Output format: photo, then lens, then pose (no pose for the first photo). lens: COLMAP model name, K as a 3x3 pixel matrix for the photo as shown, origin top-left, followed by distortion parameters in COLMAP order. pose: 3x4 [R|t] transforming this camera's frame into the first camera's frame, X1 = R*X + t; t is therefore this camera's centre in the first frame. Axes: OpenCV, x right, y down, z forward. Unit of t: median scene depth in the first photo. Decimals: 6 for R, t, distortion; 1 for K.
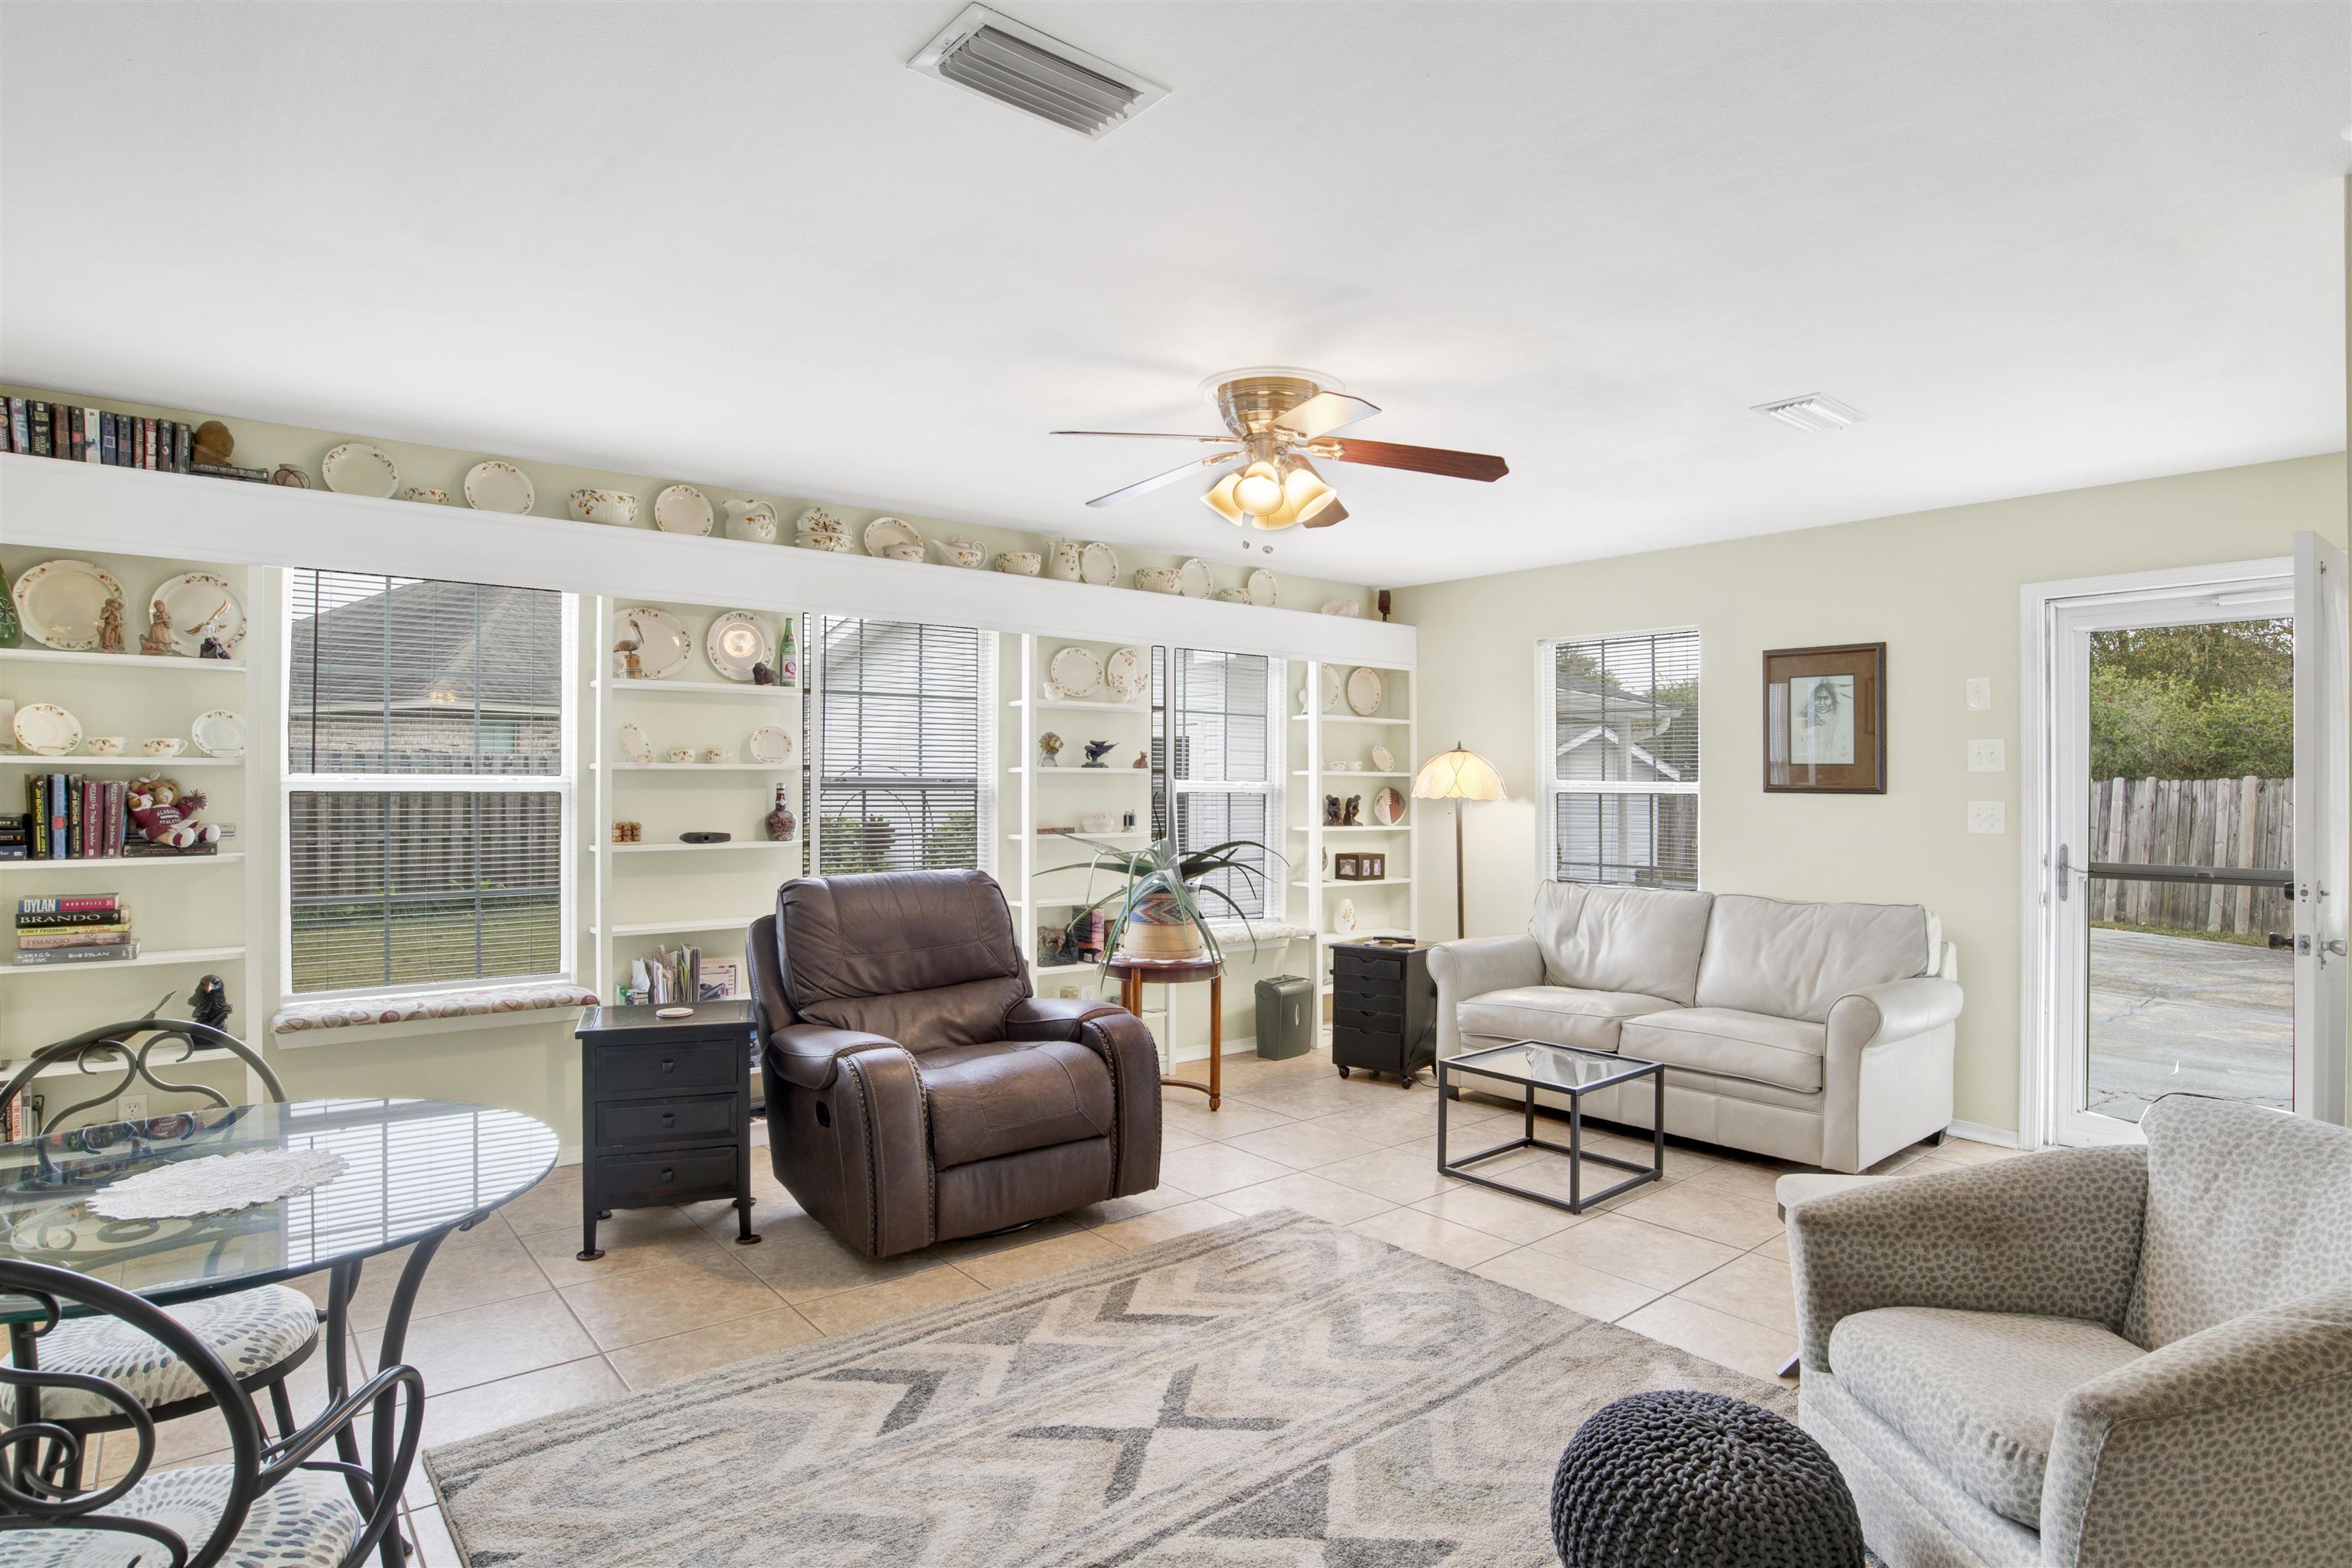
lens RADIAL K [[1249.1, 0, 1195.8], [0, 1249.1, 783.7], [0, 0, 1]] dist [-0.052671, 0.014521]
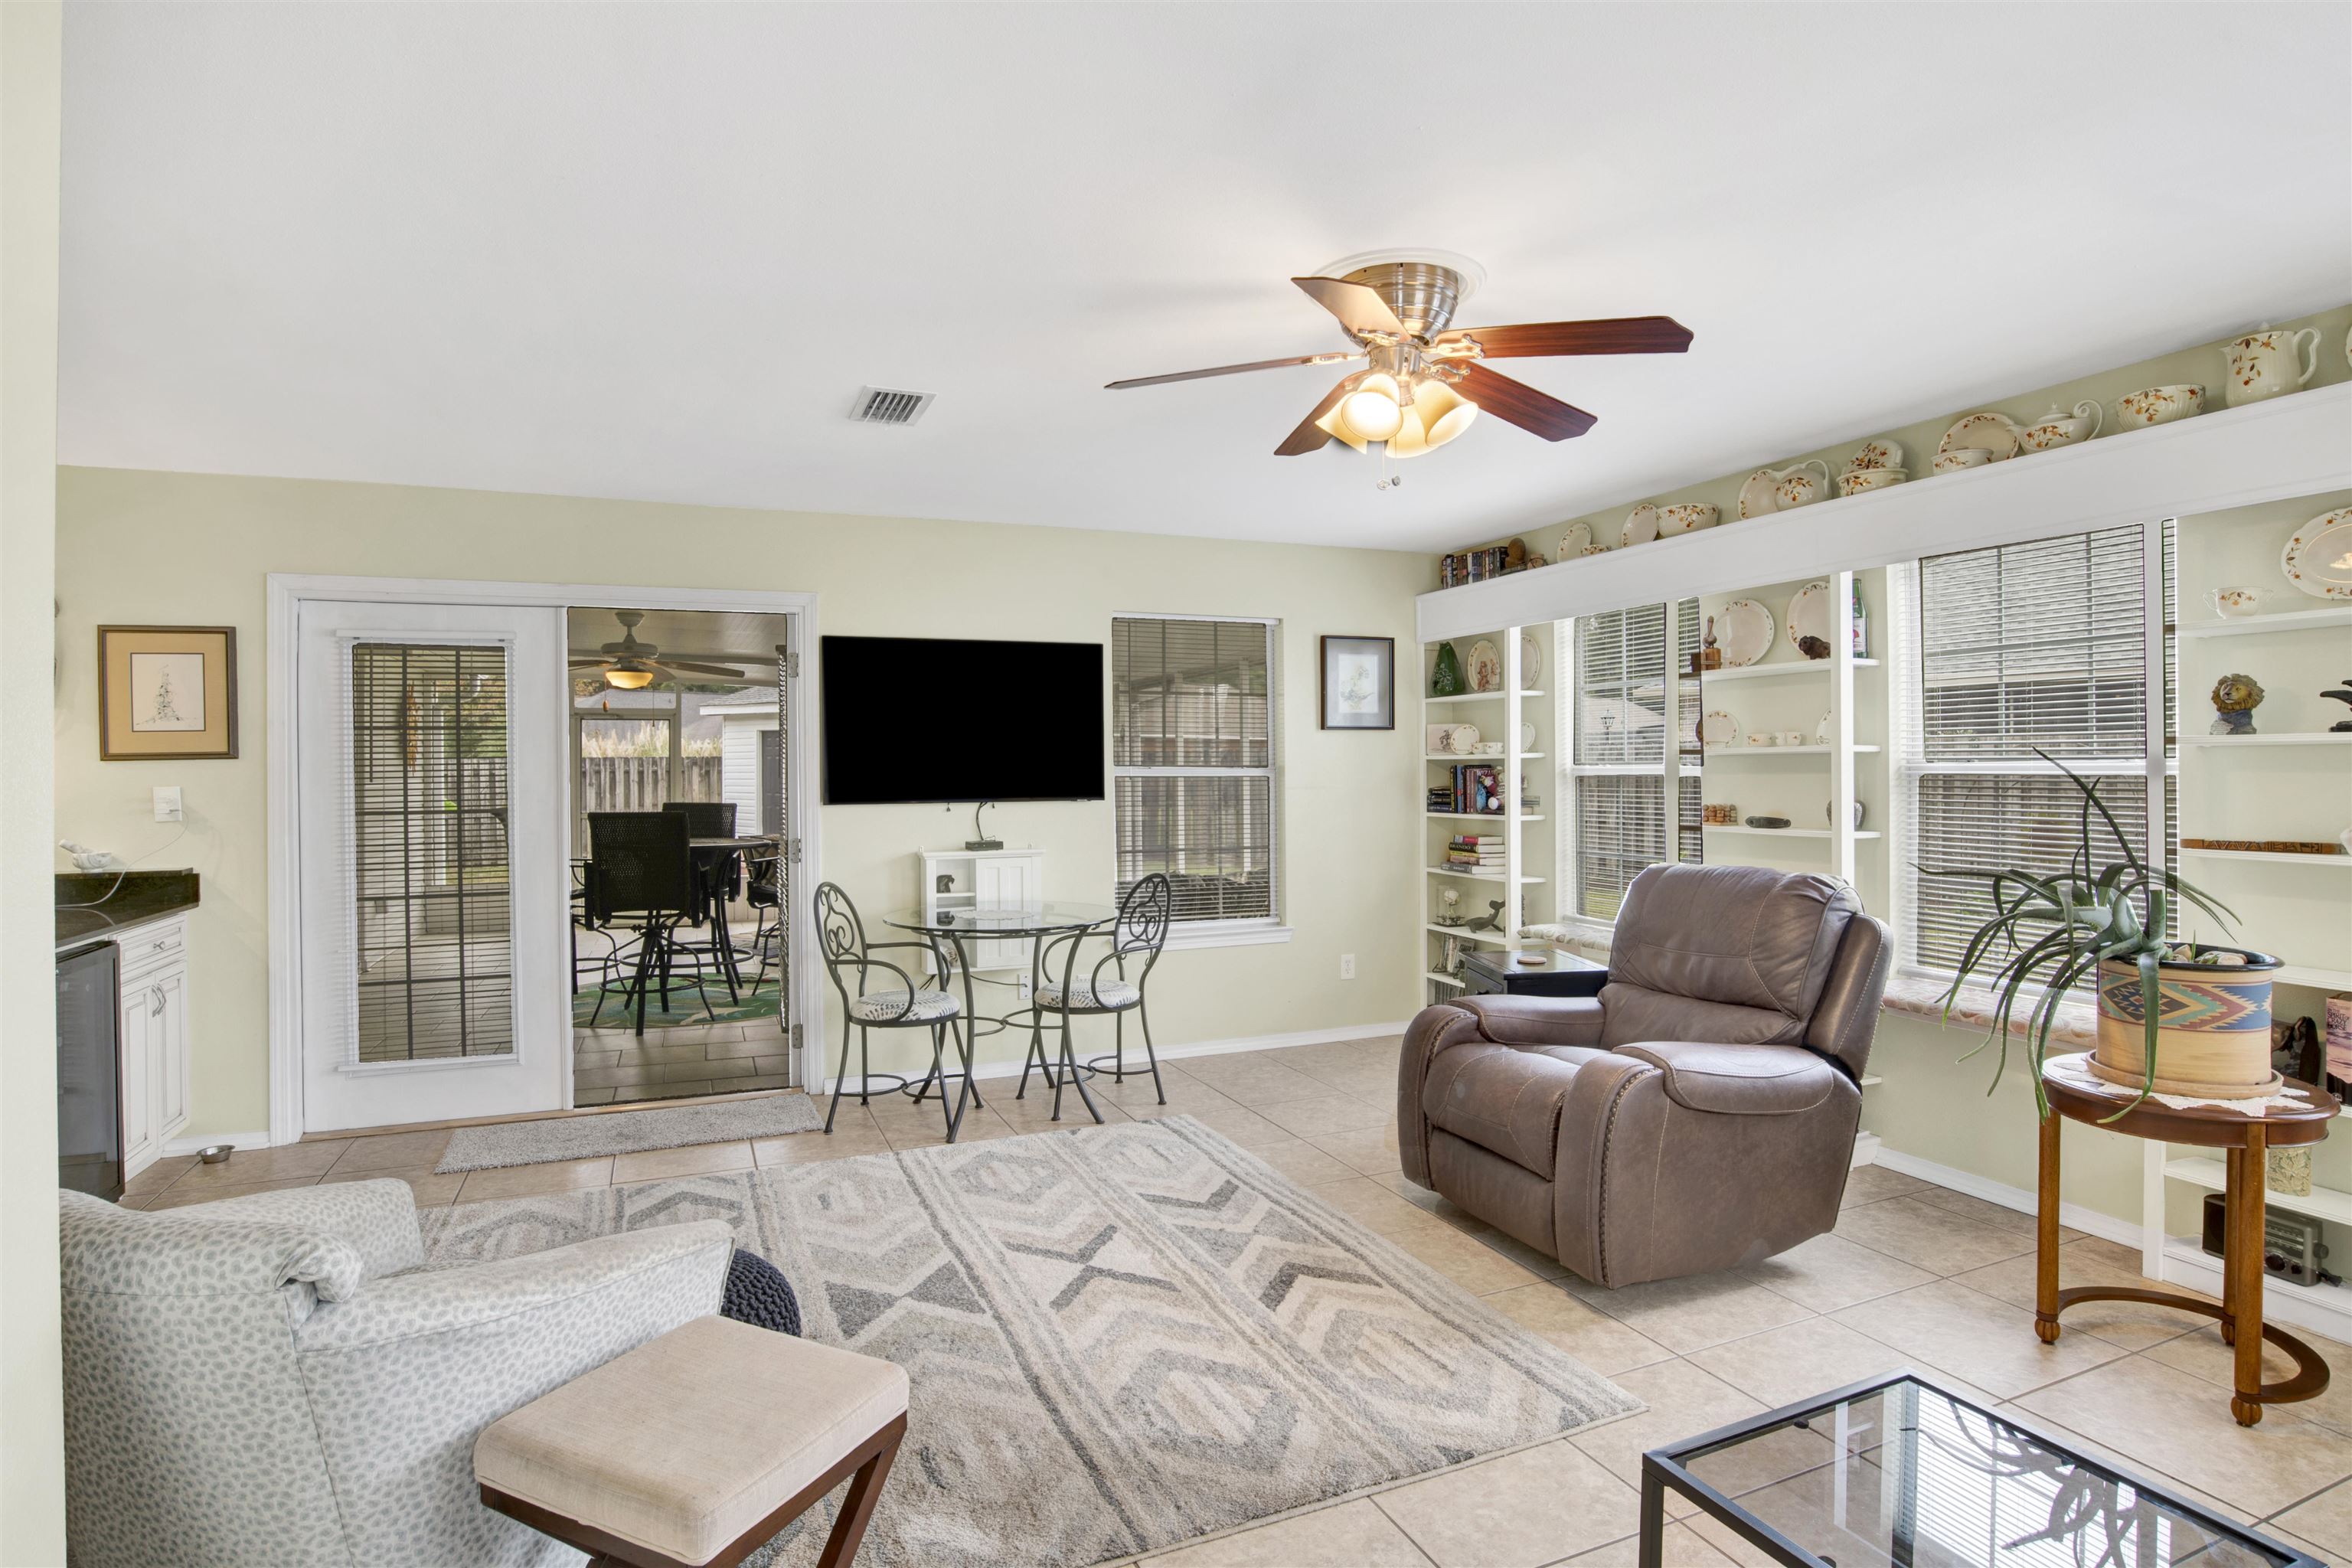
lens RADIAL K [[1249.1, 0, 1195.8], [0, 1249.1, 783.7], [0, 0, 1]] dist [-0.052671, 0.014521]
pose [[-0.291928, 0.004709, -0.956429, 1.008719], [-0.000999, 0.999986, 0.005228, 0.012179], [0.956440, 0.002482, -0.291919, 1.284193]]
